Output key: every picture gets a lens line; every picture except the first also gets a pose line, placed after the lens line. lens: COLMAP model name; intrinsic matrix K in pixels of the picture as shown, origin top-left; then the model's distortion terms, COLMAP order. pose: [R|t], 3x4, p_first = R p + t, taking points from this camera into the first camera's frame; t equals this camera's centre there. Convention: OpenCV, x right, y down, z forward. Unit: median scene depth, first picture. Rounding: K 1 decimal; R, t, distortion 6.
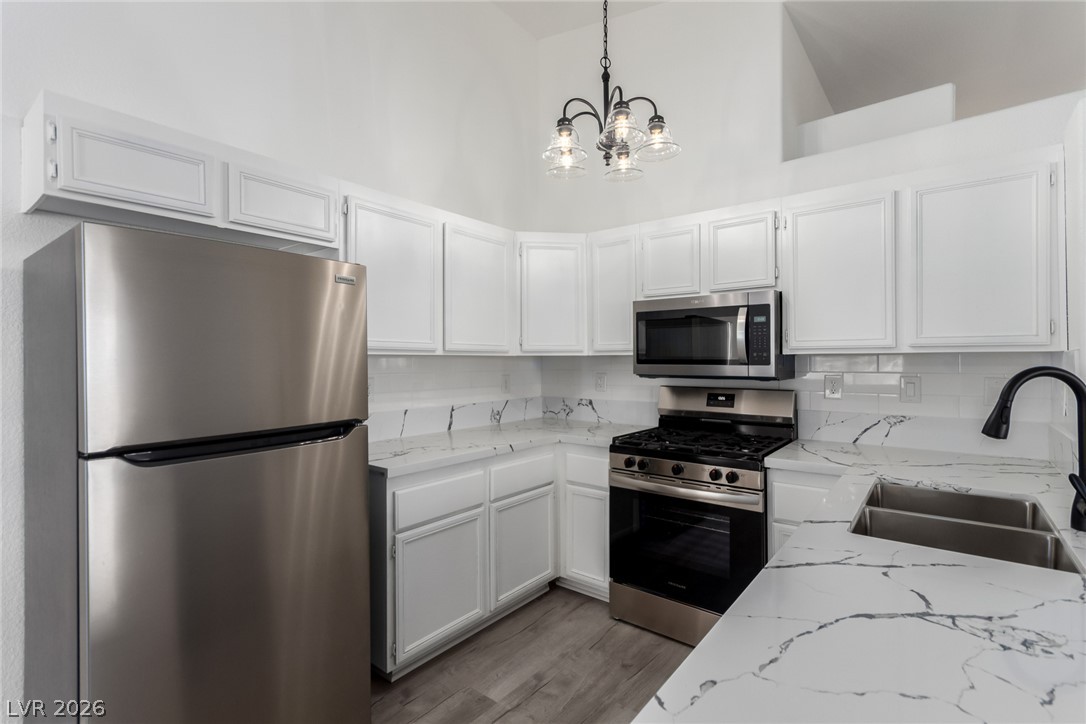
lens RADIAL K [[505.6, 0, 549.3], [0, 505.6, 358.4], [0, 0, 1]] dist [0.004678, 0.001096]
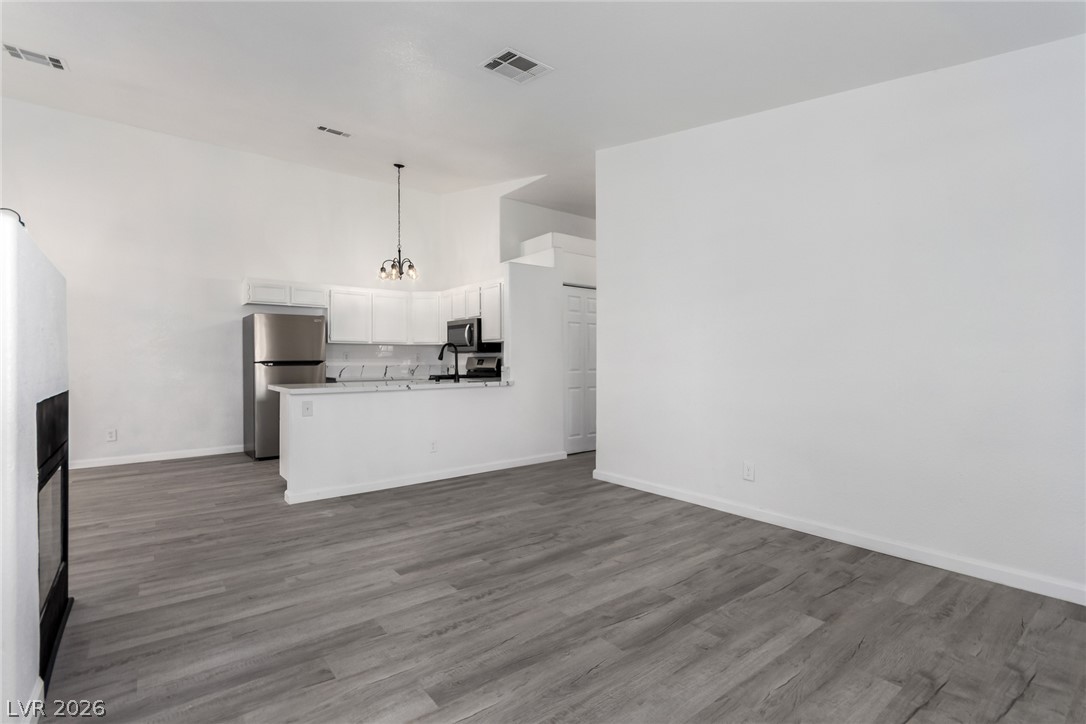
lens RADIAL K [[505.6, 0, 548.4], [0, 505.6, 359.5], [0, 0, 1]] dist [0.004678, 0.001096]
pose [[0.971958, 0.000934, -0.235153, 1.520535], [-0.000582, 0.999999, 0.001566, 0.082531], [0.235154, -0.001386, 0.971957, -1.568280]]
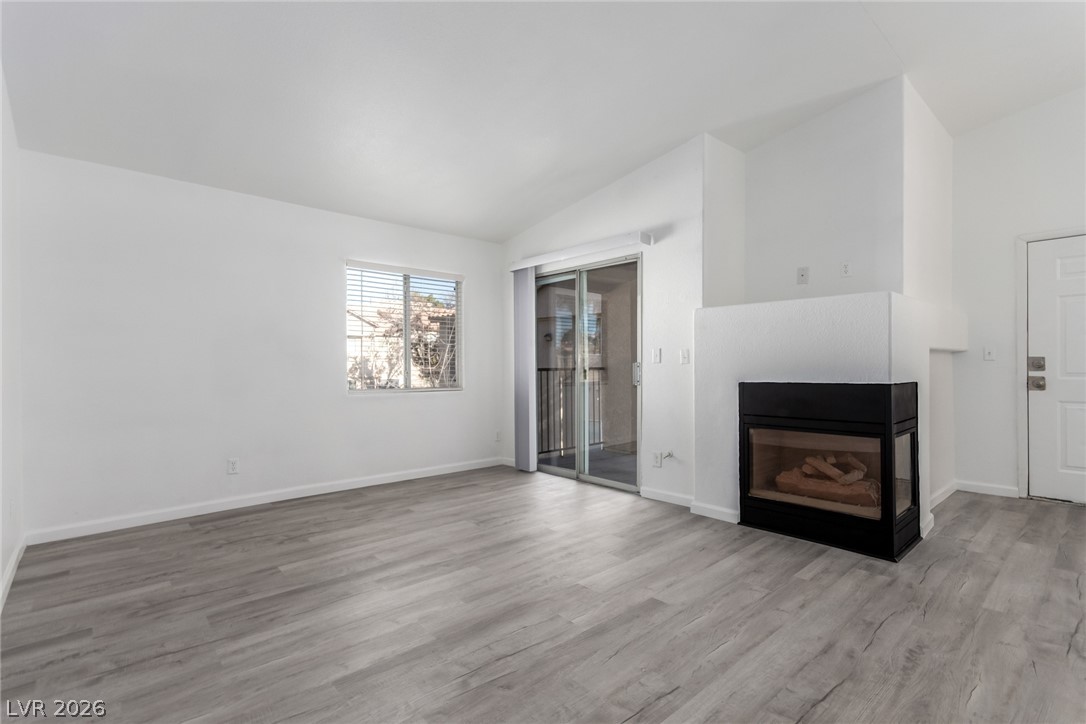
lens RADIAL K [[505.6, 0, 547.2], [0, 505.6, 360.3], [0, 0, 1]] dist [0.004678, 0.001096]
pose [[-0.984828, 0.013281, 0.173026, 0.939134], [0.010227, 0.999776, -0.018528, 0.104830], [-0.173233, -0.016478, -0.984743, 0.580537]]
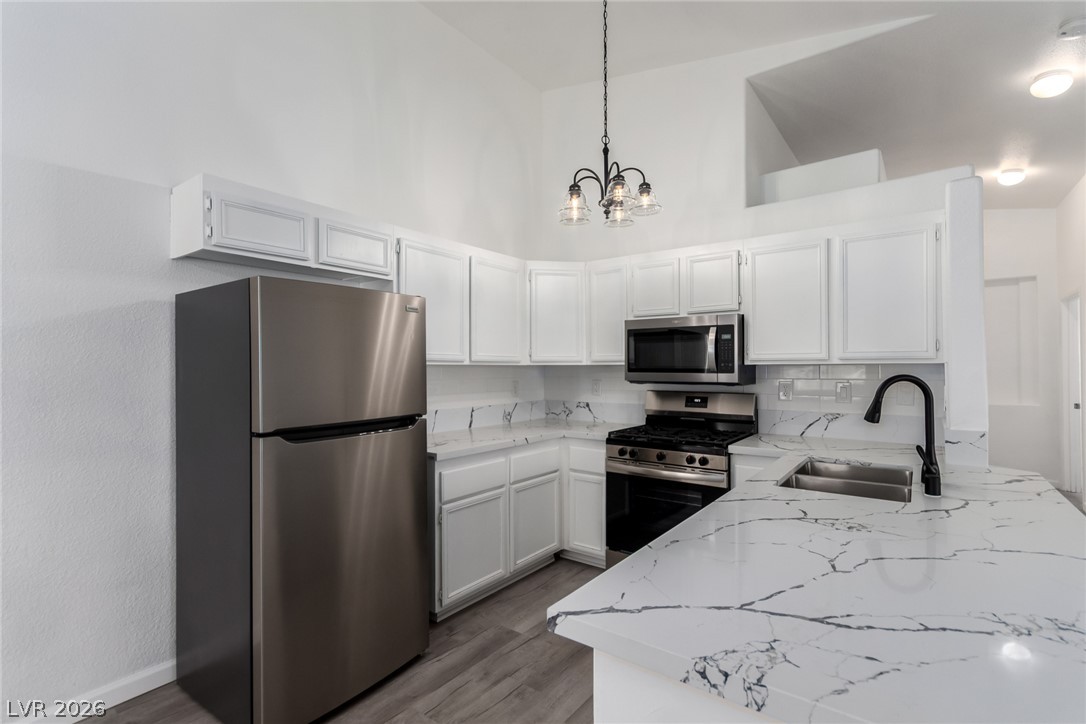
lens RADIAL K [[505.6, 0, 548.2], [0, 505.6, 363.8], [0, 0, 1]] dist [0.004678, 0.001096]
pose [[0.999673, 0.001415, 0.025529, -0.060996], [-0.001307, 0.999990, -0.004252, -0.004386], [-0.025535, 0.004218, 0.999665, -0.259392]]
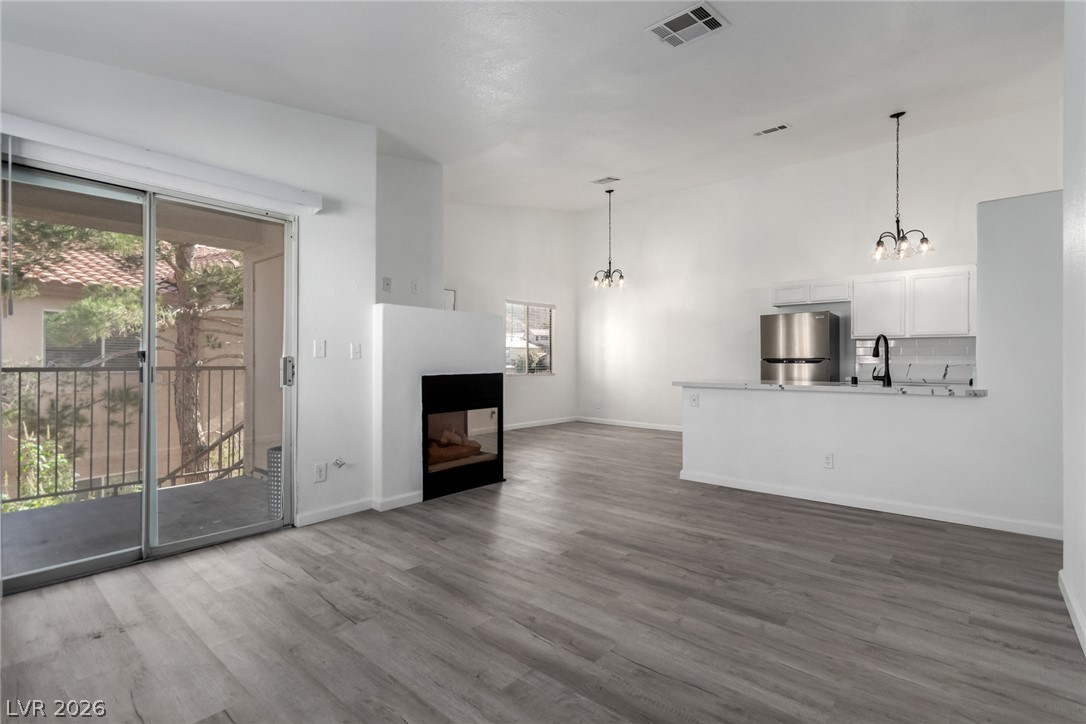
lens RADIAL K [[505.6, 0, 547.3], [0, 505.6, 358.2], [0, 0, 1]] dist [0.004678, 0.001096]
pose [[-0.041434, 0.001806, -0.999140, 2.351175], [0.003228, 0.999993, 0.001673, 0.085620], [0.999136, -0.003156, -0.041439, -0.528825]]
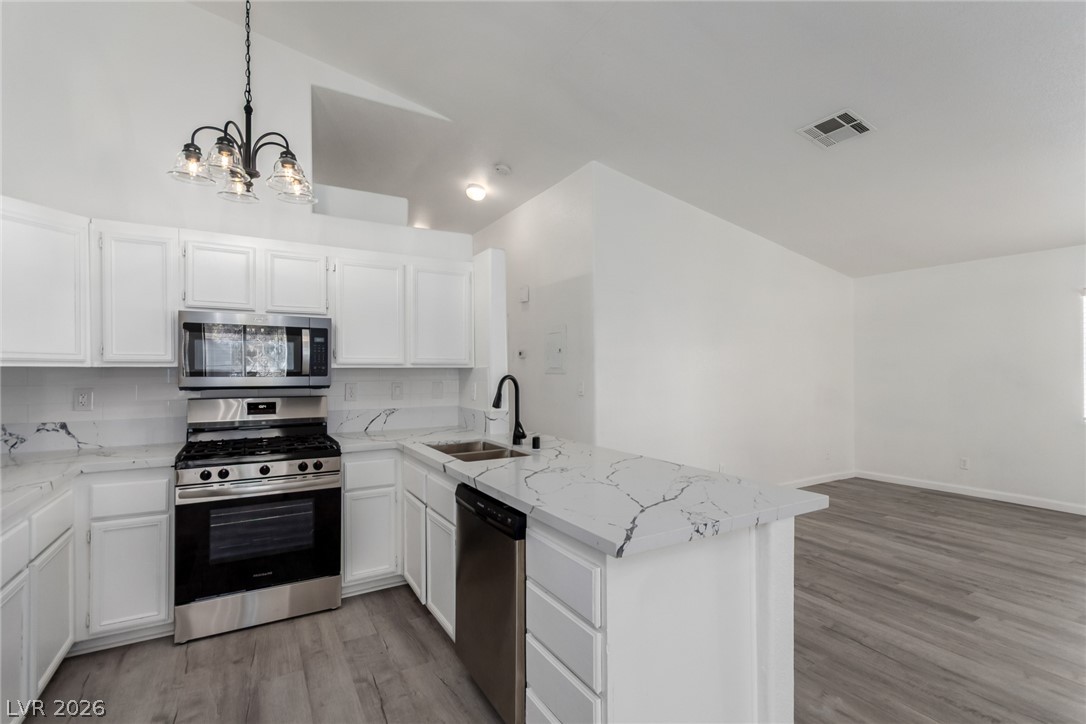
lens RADIAL K [[505.6, 0, 548.7], [0, 505.6, 369.8], [0, 0, 1]] dist [0.004678, 0.001096]
pose [[0.361989, 0.004427, 0.932172, -0.592056], [-0.002182, 0.999990, -0.003901, 0.000765], [-0.932180, -0.000622, 0.361996, 0.010481]]
